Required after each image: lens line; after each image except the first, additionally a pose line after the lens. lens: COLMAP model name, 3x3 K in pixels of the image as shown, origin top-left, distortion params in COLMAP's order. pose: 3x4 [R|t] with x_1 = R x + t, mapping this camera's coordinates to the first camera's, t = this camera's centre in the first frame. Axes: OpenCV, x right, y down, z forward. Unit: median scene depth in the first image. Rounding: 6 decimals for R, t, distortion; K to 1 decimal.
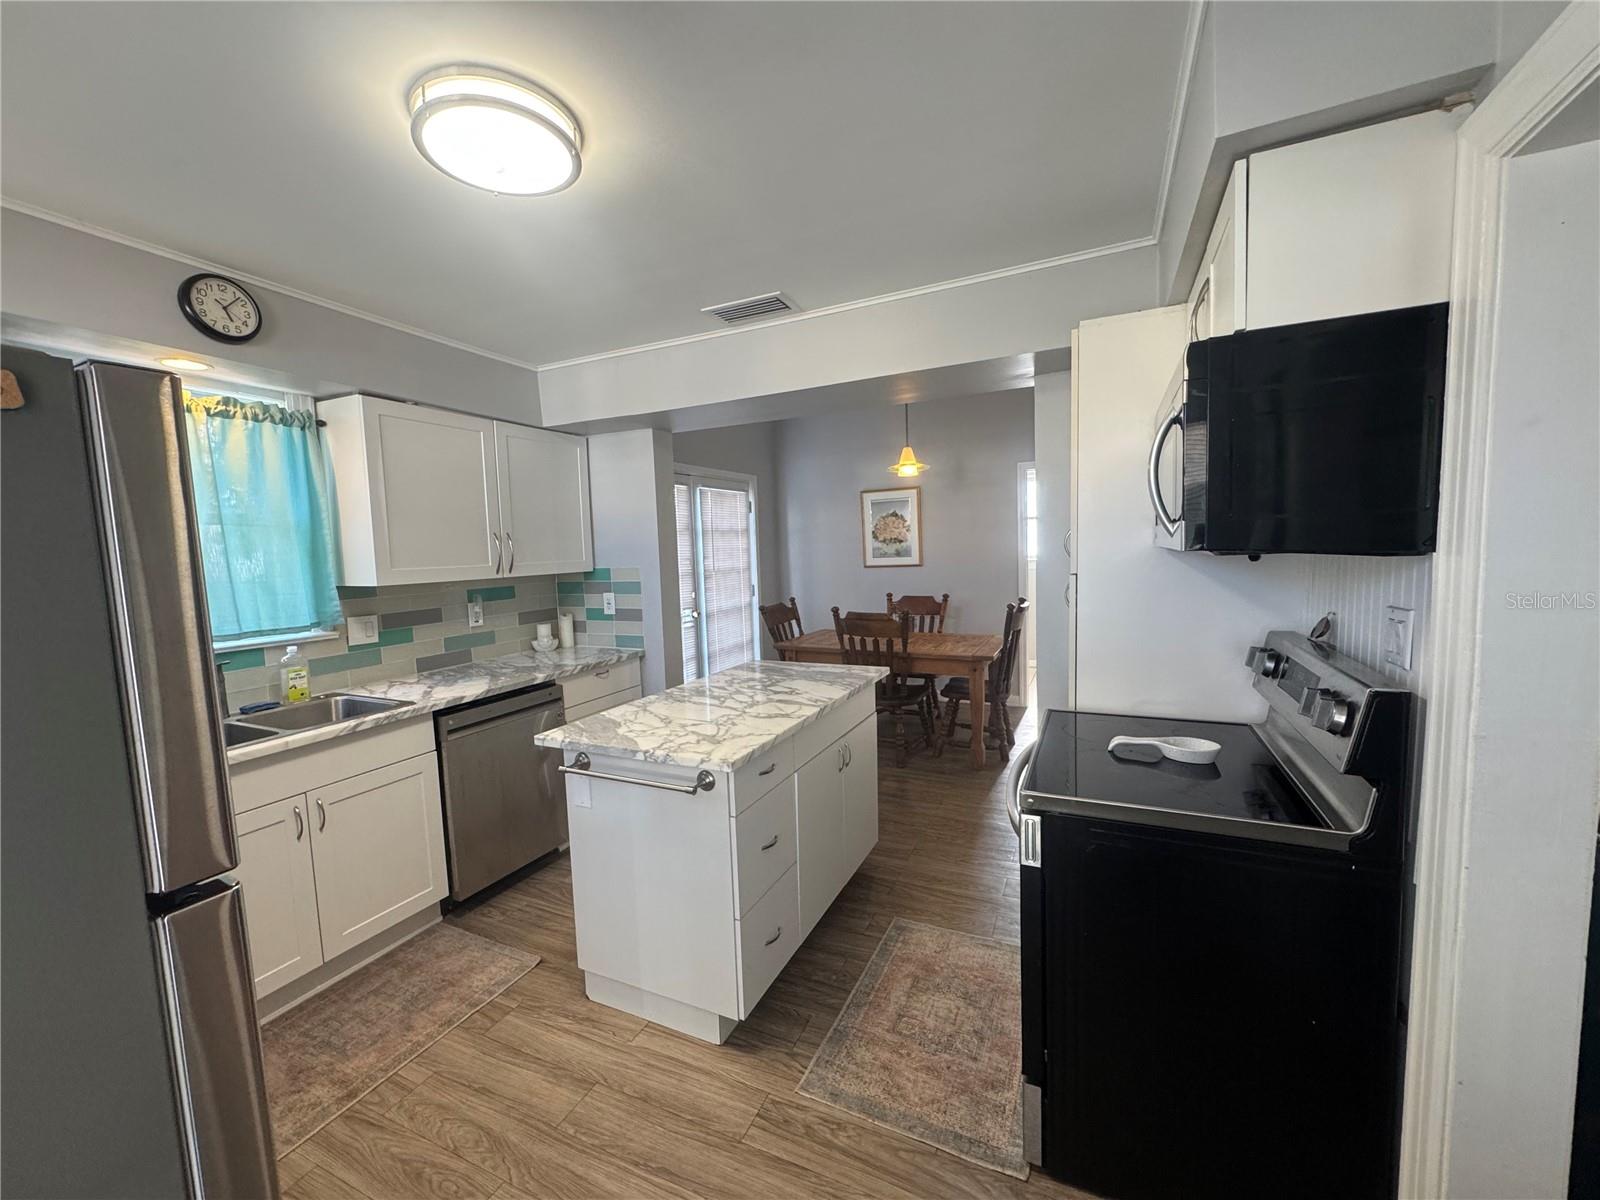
lens RADIAL K [[637.7, 0, 800.0], [0, 637.7, 600.0], [0, 0, 1]] dist [-0.003620, 0.000263]
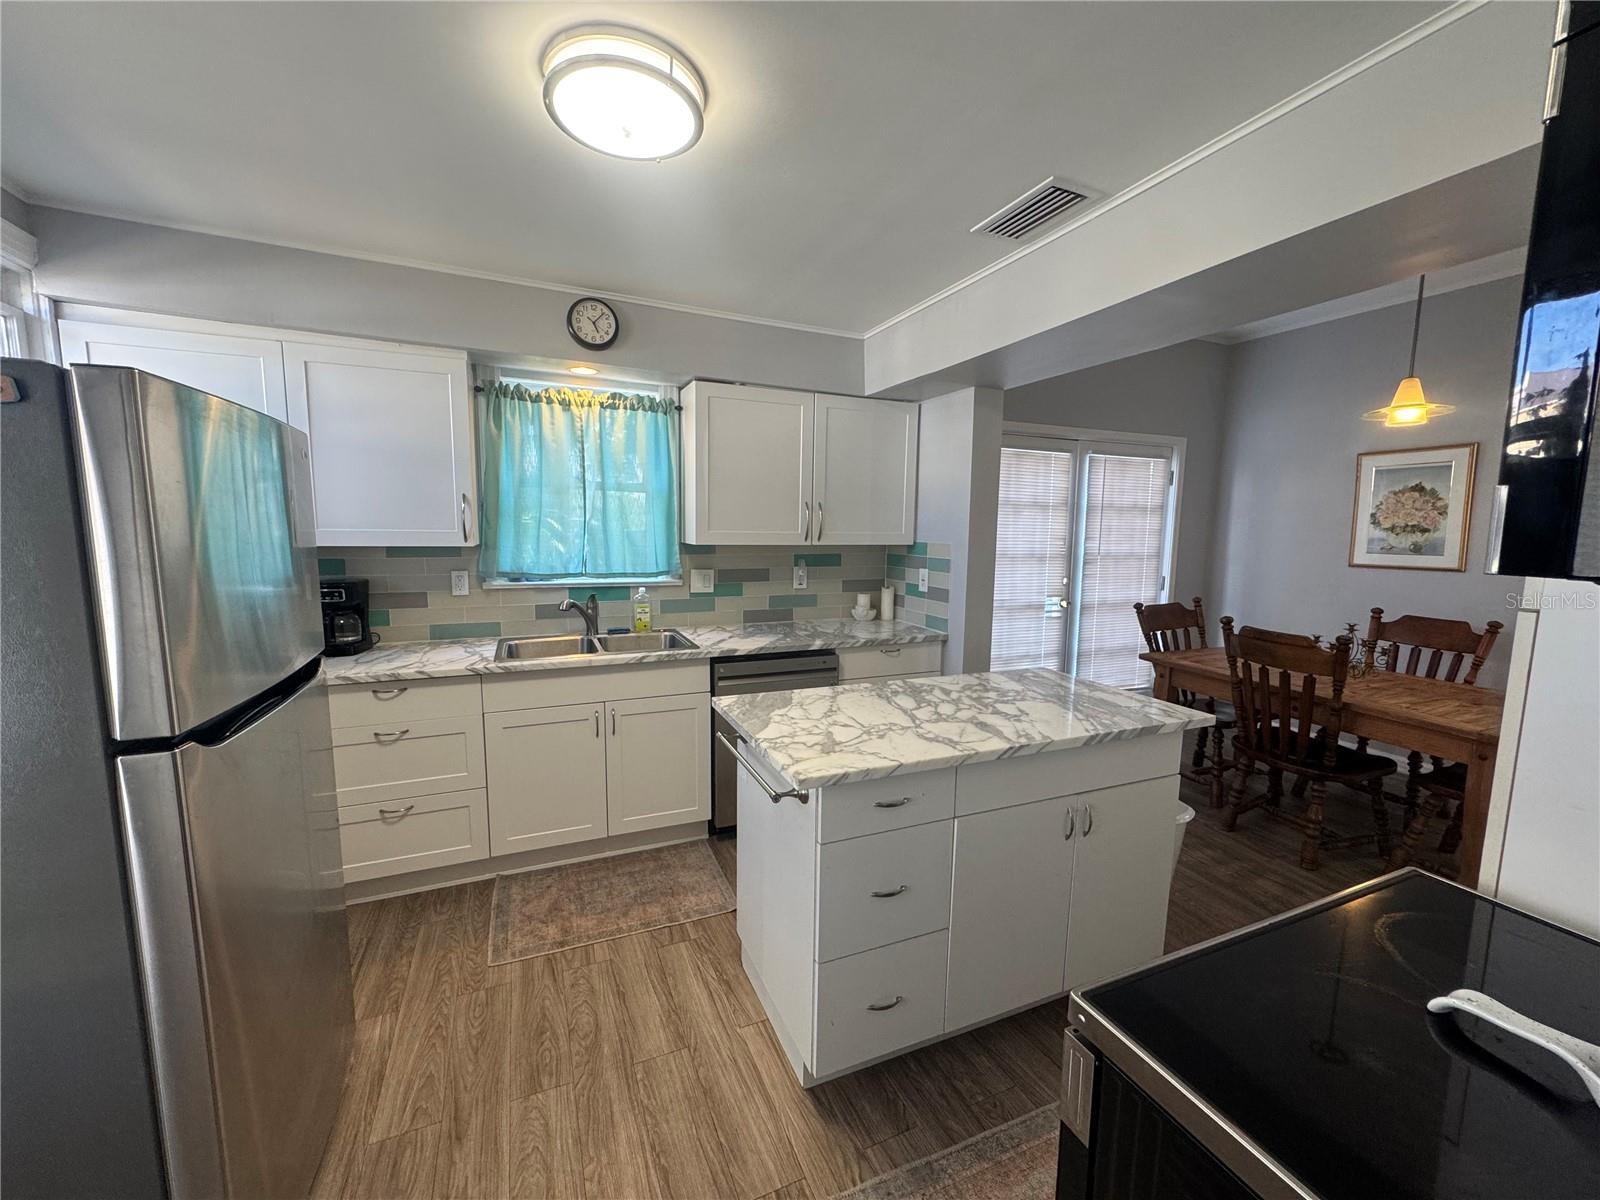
lens RADIAL K [[637.7, 0, 800.0], [0, 637.7, 600.0], [0, 0, 1]] dist [-0.003620, 0.000263]
pose [[0.746485, 0.119764, -0.654535, 0.265896], [-0.093780, 0.992786, 0.074701, -0.026306], [0.658760, 0.005619, 0.752332, 0.239936]]
